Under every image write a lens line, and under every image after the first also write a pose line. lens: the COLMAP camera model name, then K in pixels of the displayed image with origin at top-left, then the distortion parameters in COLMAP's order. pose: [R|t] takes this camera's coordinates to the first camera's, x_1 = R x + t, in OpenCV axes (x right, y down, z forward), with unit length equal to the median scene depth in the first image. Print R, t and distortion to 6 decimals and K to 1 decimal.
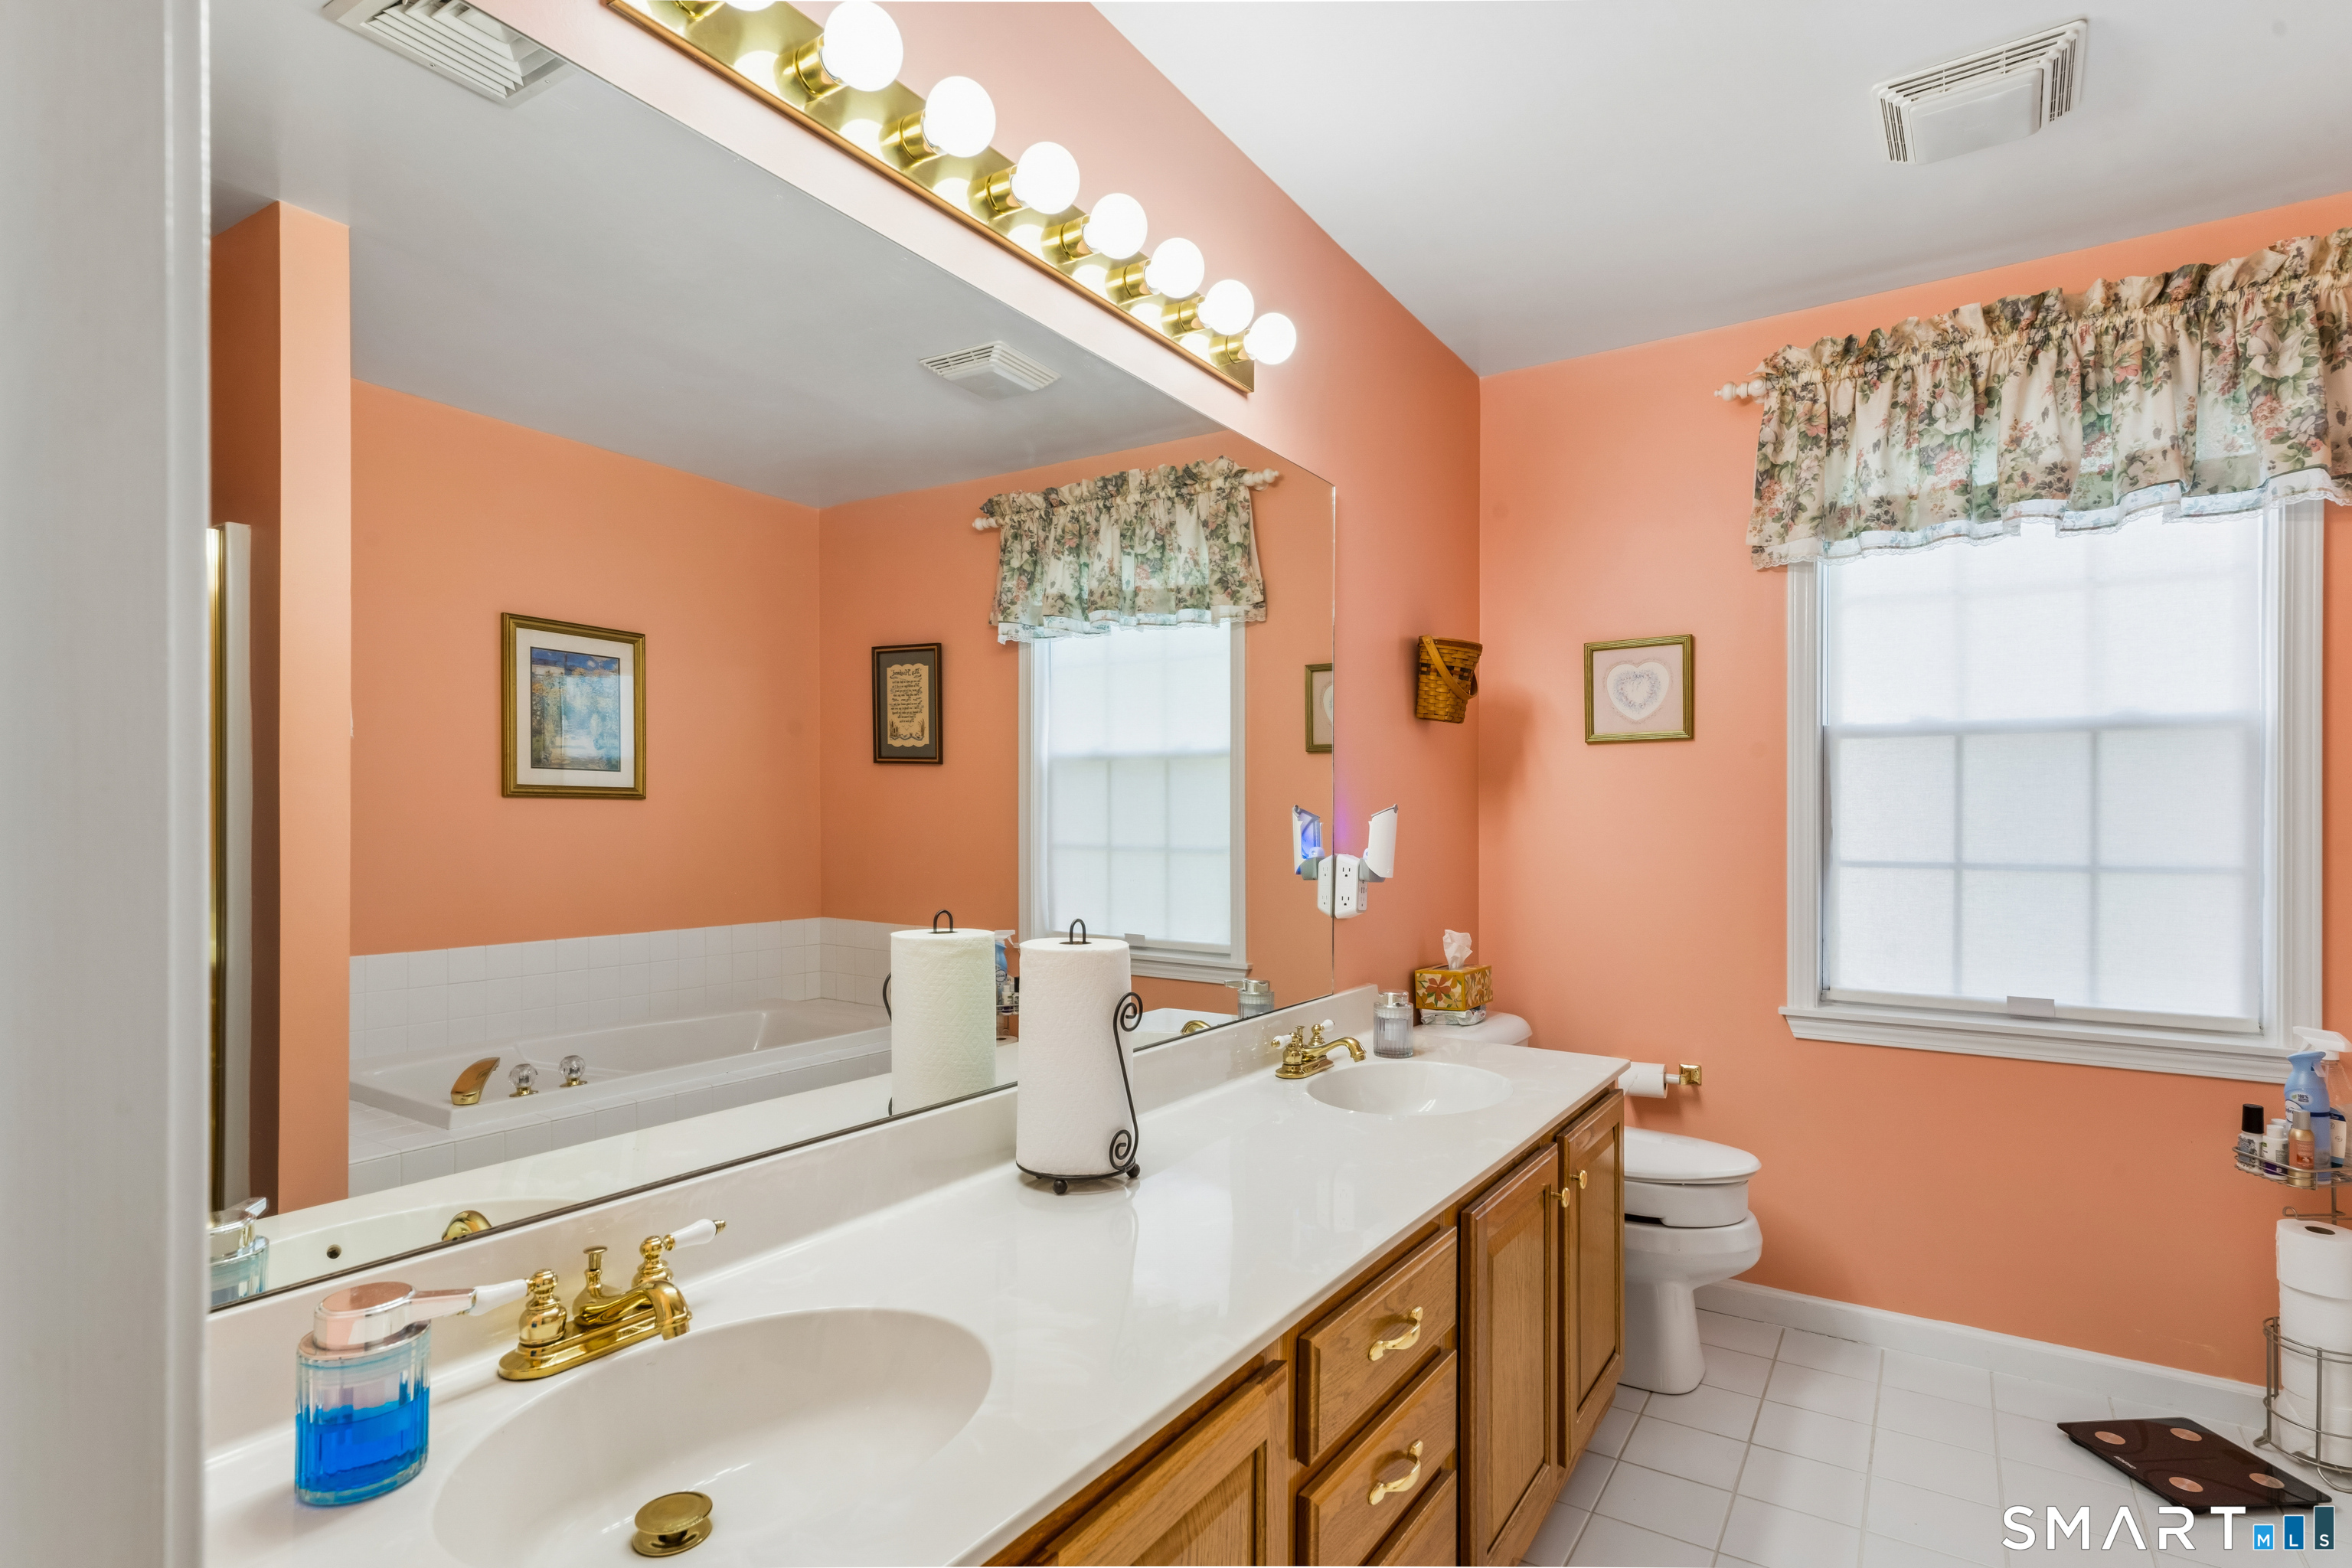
lens RADIAL K [[1164.3, 0, 1176.9], [0, 1164.3, 822.4], [0, 0, 1]] dist [0.007242, 0.001671]
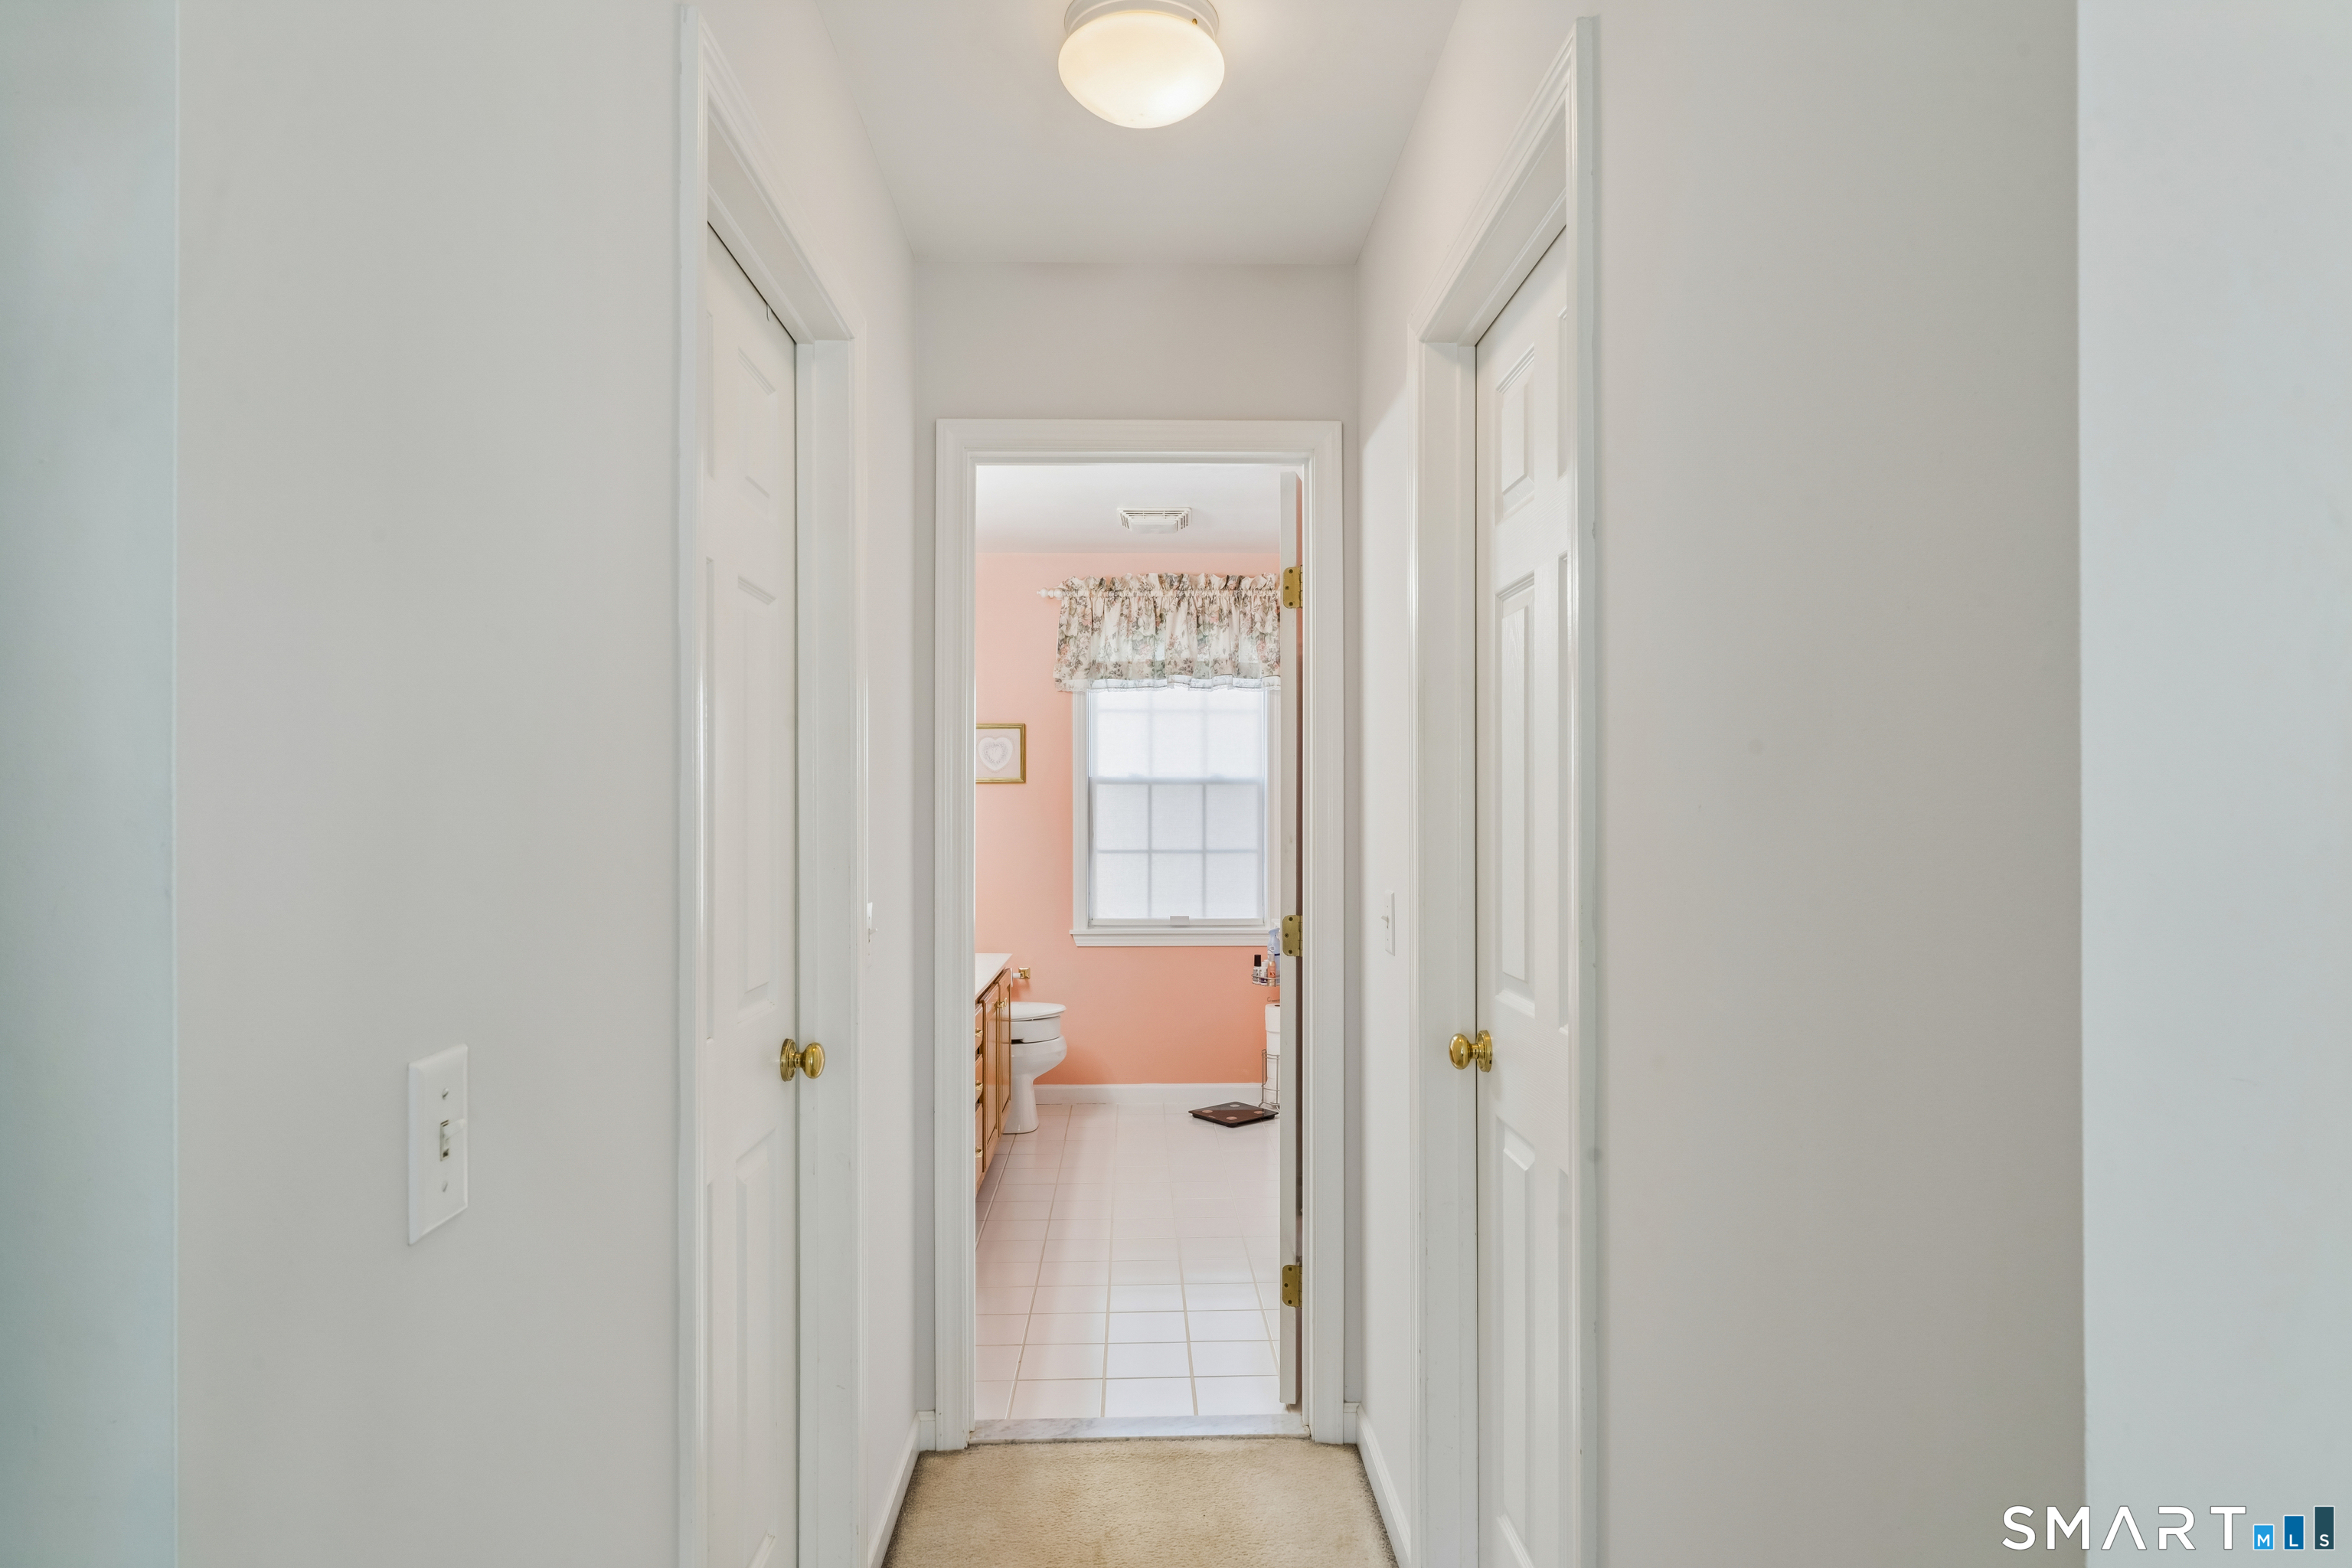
lens RADIAL K [[1314.7, 0, 1176.0], [0, 1314.7, 809.9], [0, 0, 1]] dist [0.001963, 0.000088]
pose [[0.818729, -0.002318, 0.574175, -0.582340], [0.003073, 0.999995, -0.000346, -0.032560], [-0.574171, 0.002048, 0.818733, -0.862190]]
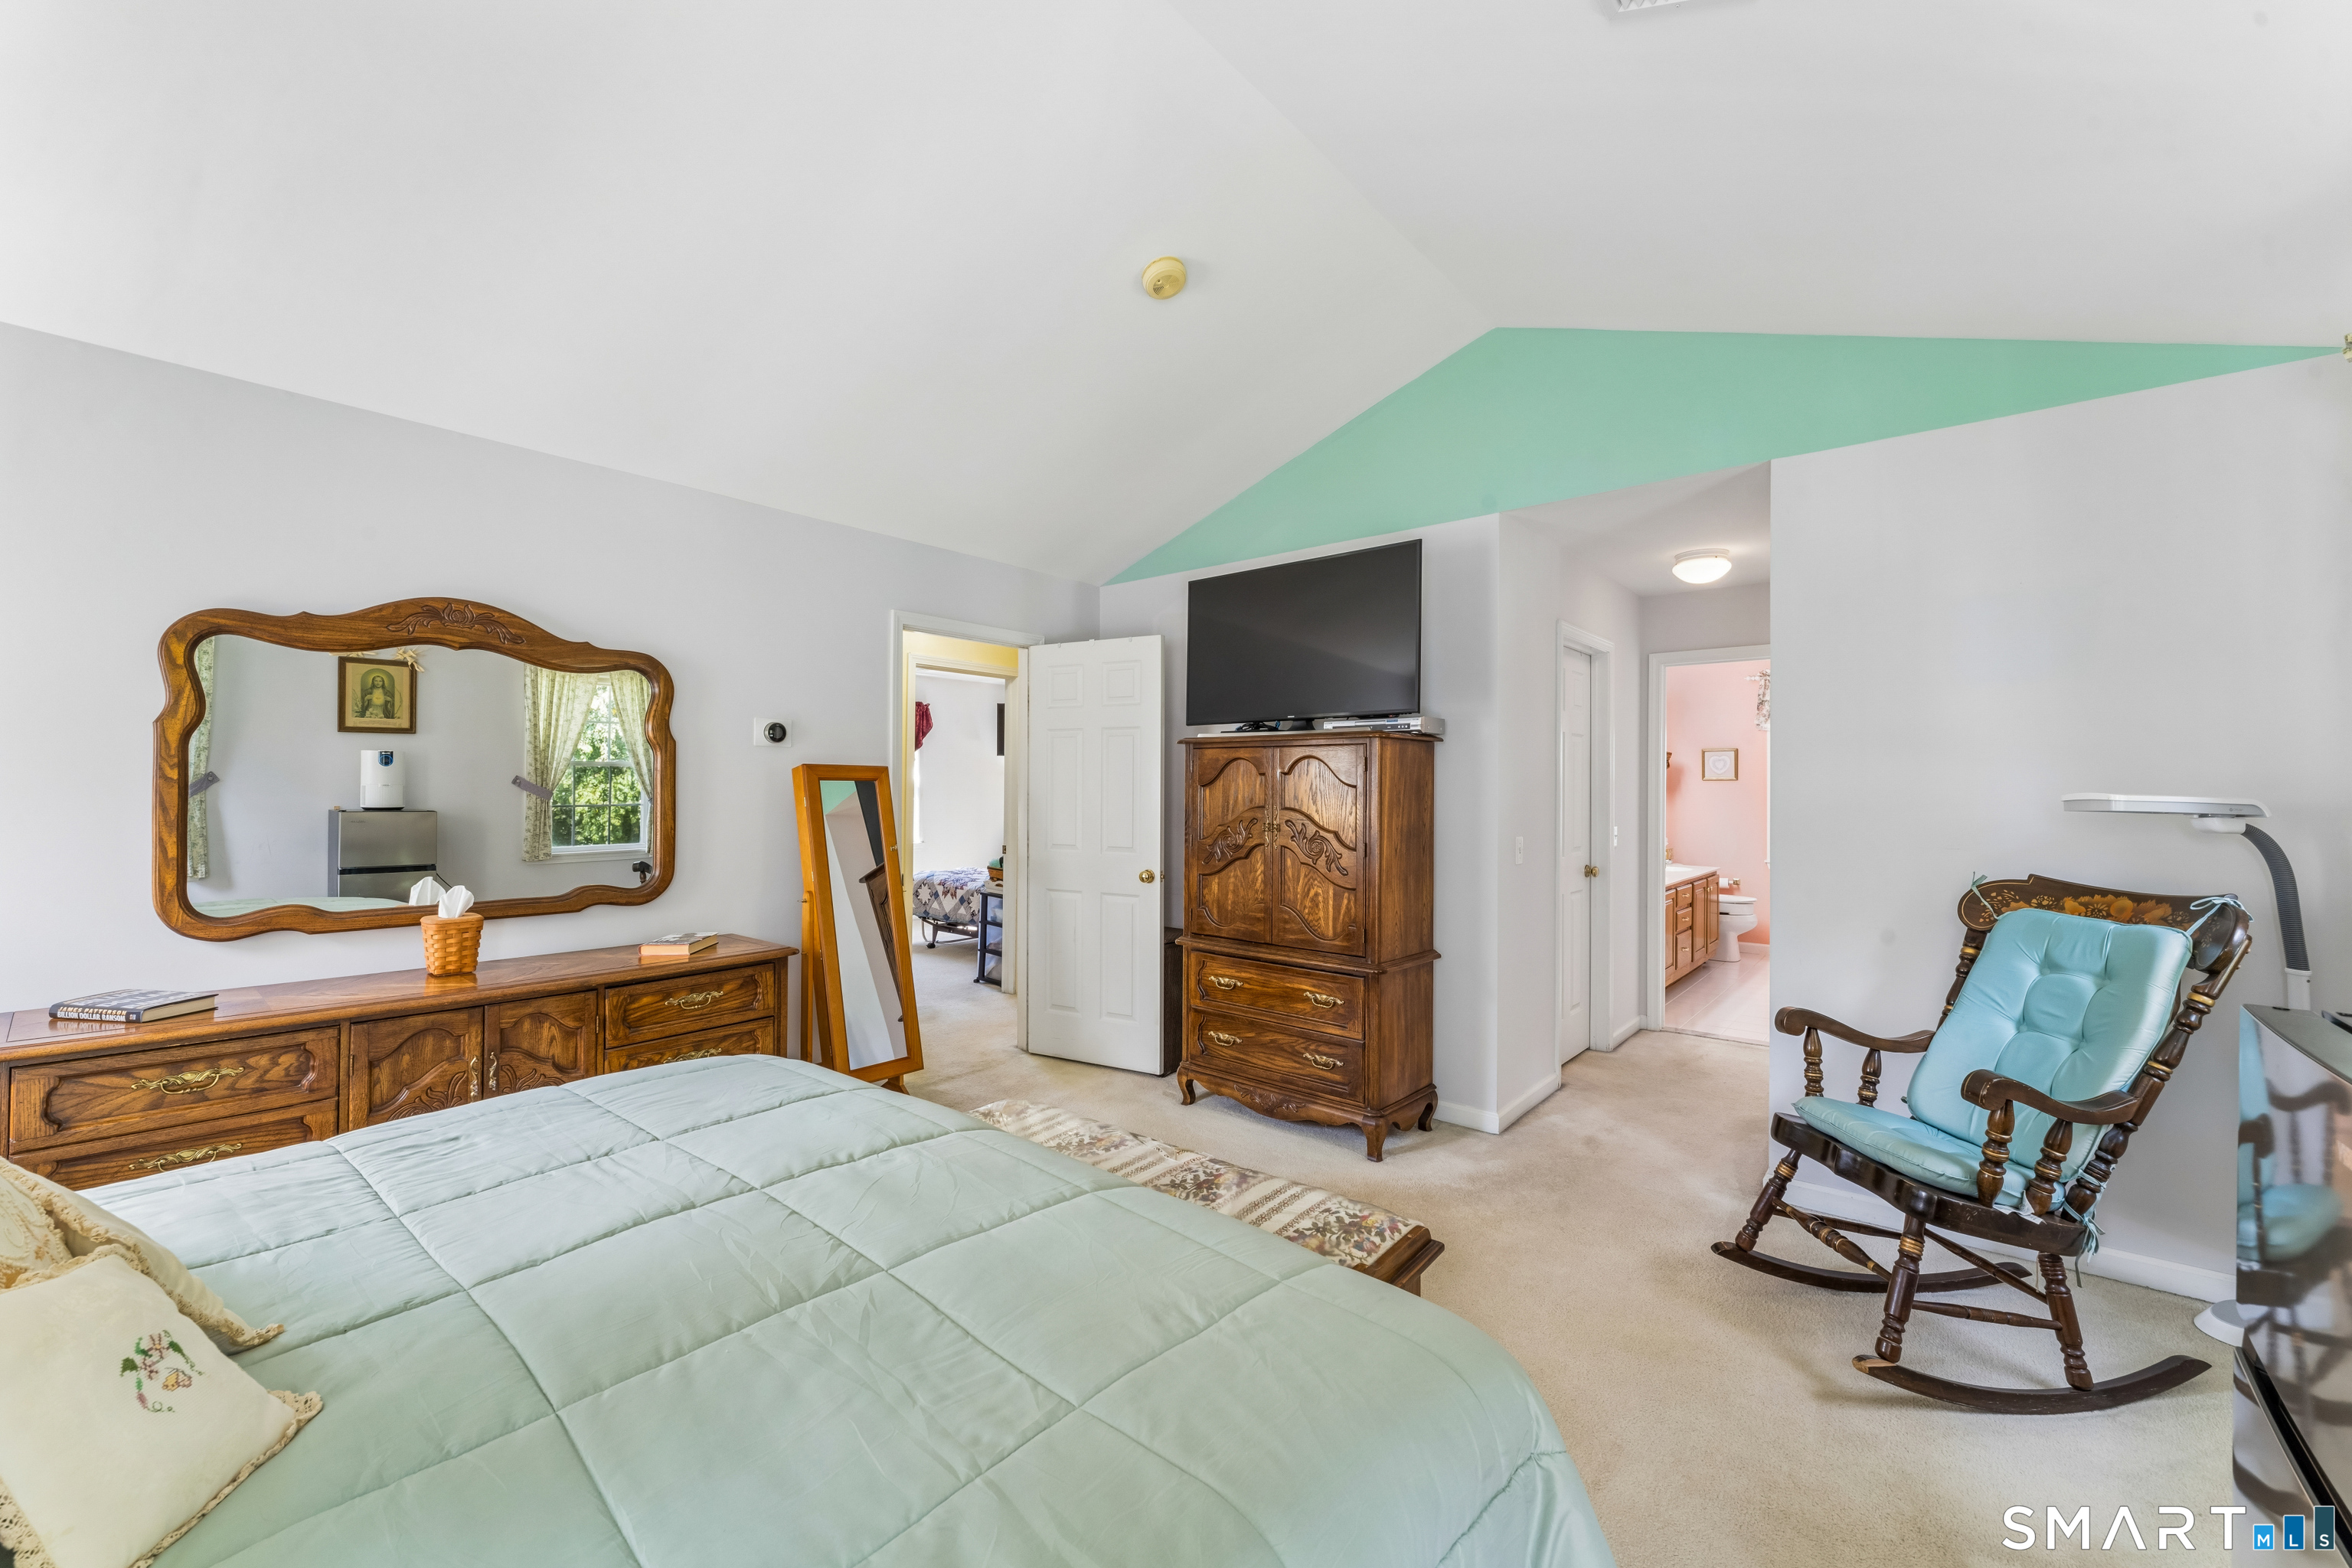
lens RADIAL K [[943.1, 0, 1183.4], [0, 943.1, 791.5], [0, 0, 1]] dist [-0.001677, 0.000455]
pose [[0.993395, 0.003995, -0.114674, -0.908613], [-0.003942, 0.999992, 0.000686, -0.040458], [0.114675, -0.000229, 0.993403, -2.054497]]
